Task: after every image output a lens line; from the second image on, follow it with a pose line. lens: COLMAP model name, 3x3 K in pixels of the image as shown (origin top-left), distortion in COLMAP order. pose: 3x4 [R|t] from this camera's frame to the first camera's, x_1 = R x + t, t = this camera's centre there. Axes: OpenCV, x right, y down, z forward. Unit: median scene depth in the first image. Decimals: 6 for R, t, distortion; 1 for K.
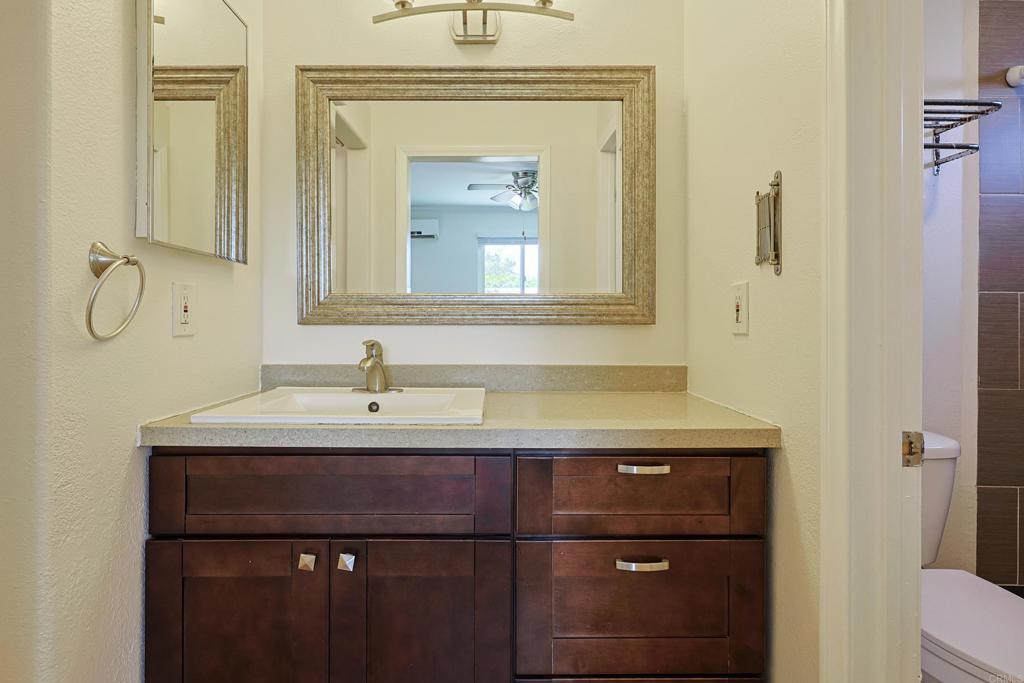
lens RADIAL K [[537.2, 0, 508.3], [0, 537.2, 314.2], [0, 0, 1]] dist [-0.005750, -0.000403]
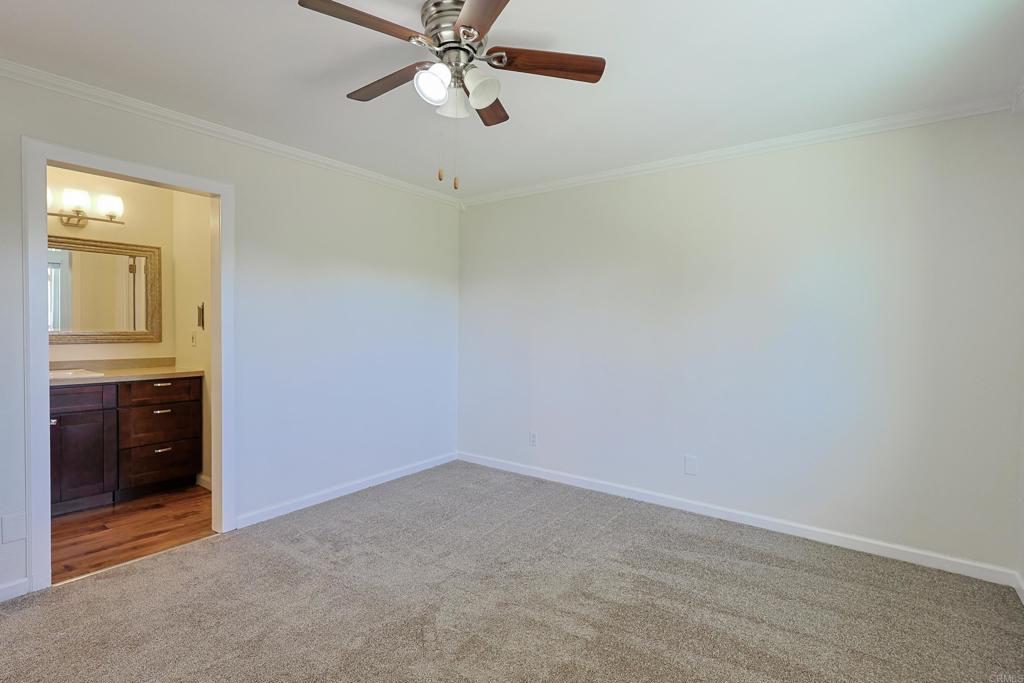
lens RADIAL K [[496.2, 0, 493.8], [0, 496.2, 332.7], [0, 0, 1]] dist [0.010940, 0.000411]
pose [[0.621817, -0.012921, 0.783056, -0.659519], [-0.010926, 0.999623, 0.025171, -0.111171], [-0.783087, -0.024208, 0.621441, -1.889849]]
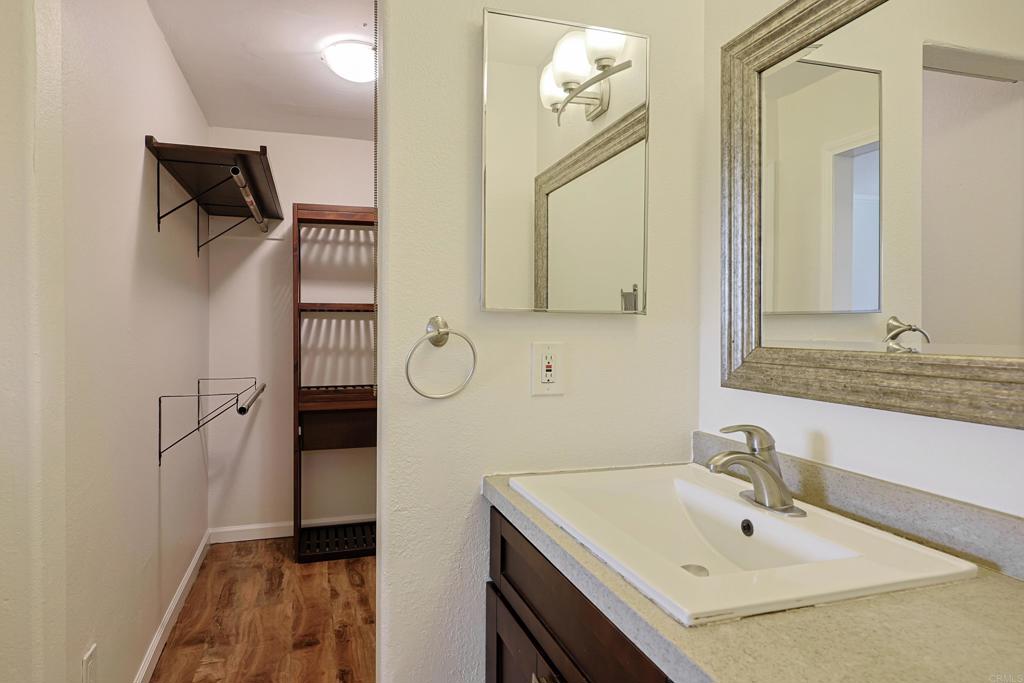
lens RADIAL K [[580.0, 0, 481.2], [0, 580.0, 335.9], [0, 0, 1]] dist [-0.002303, -0.000256]
pose [[0.278927, 0.013133, -0.960222, 0.307031], [0.002256, 0.999895, 0.014331, -0.066065], [0.960310, -0.006164, 0.278868, 0.441322]]
